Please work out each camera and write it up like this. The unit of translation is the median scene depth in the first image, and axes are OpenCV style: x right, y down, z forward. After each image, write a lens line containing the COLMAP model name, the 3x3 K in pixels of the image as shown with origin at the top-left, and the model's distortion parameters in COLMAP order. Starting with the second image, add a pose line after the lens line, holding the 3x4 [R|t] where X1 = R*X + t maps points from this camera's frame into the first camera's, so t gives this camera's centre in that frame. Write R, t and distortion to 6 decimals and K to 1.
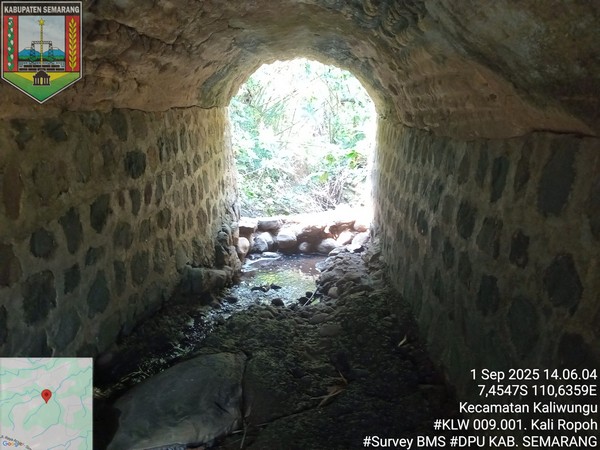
lens RADIAL K [[451.8, 0, 297.1], [0, 451.8, 224.7], [0, 0, 1]] dist [0.045090, -0.085765]
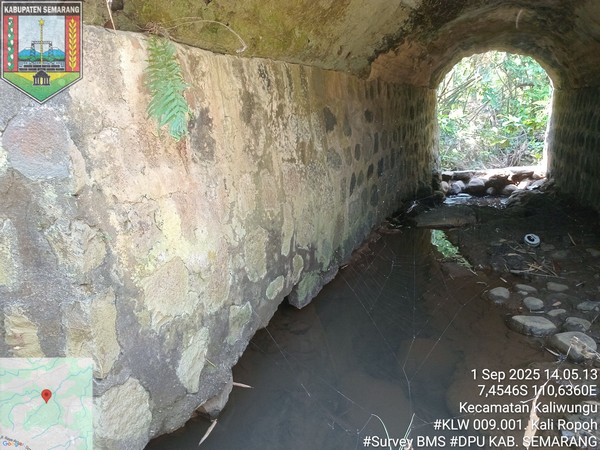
lens RADIAL K [[451.8, 0, 292.2], [0, 451.8, 225.8], [0, 0, 1]] dist [0.045090, -0.085765]
pose [[0.939911, 0.029668, -0.340127, -0.076683], [-0.031327, 0.999509, 0.000614, 0.172815], [0.339978, 0.010078, 0.940379, -0.472468]]
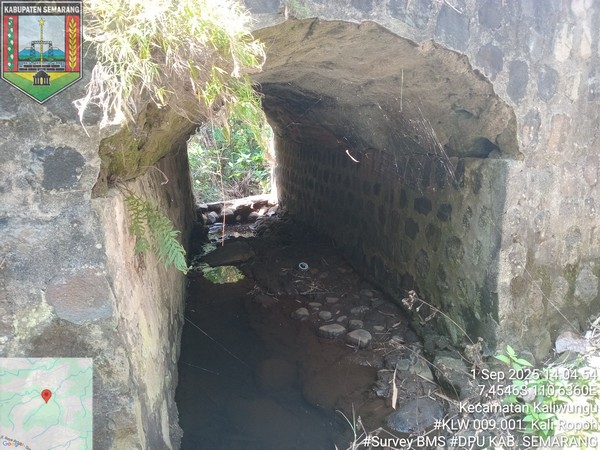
lens RADIAL K [[451.8, 0, 297.0], [0, 451.8, 223.8], [0, 0, 1]] dist [0.045090, -0.085765]
pose [[0.961149, -0.090861, 0.260649, -0.209543], [0.097236, 0.995193, -0.011639, 0.109399], [-0.258338, 0.036531, 0.965364, -0.614774]]
